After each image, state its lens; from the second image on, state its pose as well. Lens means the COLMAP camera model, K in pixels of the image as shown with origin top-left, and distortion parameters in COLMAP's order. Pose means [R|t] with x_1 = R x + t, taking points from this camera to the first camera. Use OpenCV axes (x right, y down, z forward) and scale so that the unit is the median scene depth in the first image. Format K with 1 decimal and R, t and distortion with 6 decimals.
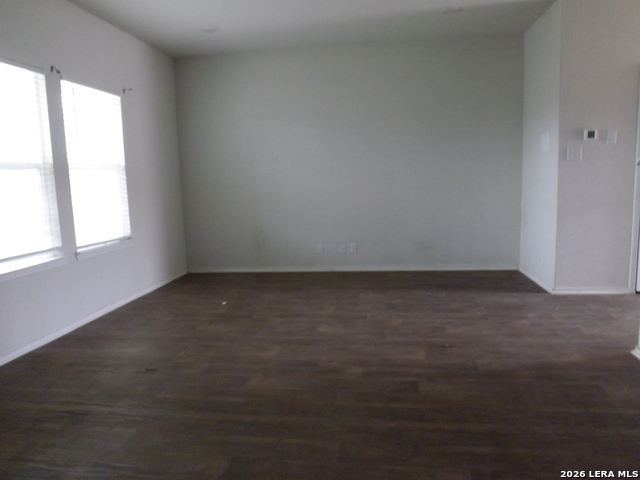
lens RADIAL K [[469.5, 0, 320.0], [0, 469.5, 240.0], [0, 0, 1]] dist [-0.060092, 0.005167]
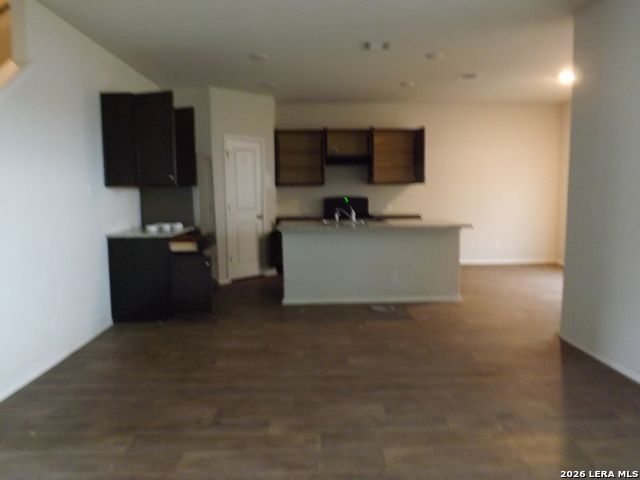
lens RADIAL K [[469.5, 0, 320.0], [0, 469.5, 240.0], [0, 0, 1]] dist [-0.060092, 0.005167]
pose [[-0.985536, 0.058893, -0.158906, 0.105279], [0.020433, 0.972128, 0.233559, -0.257024], [0.168232, 0.226934, -0.959270, 1.660162]]
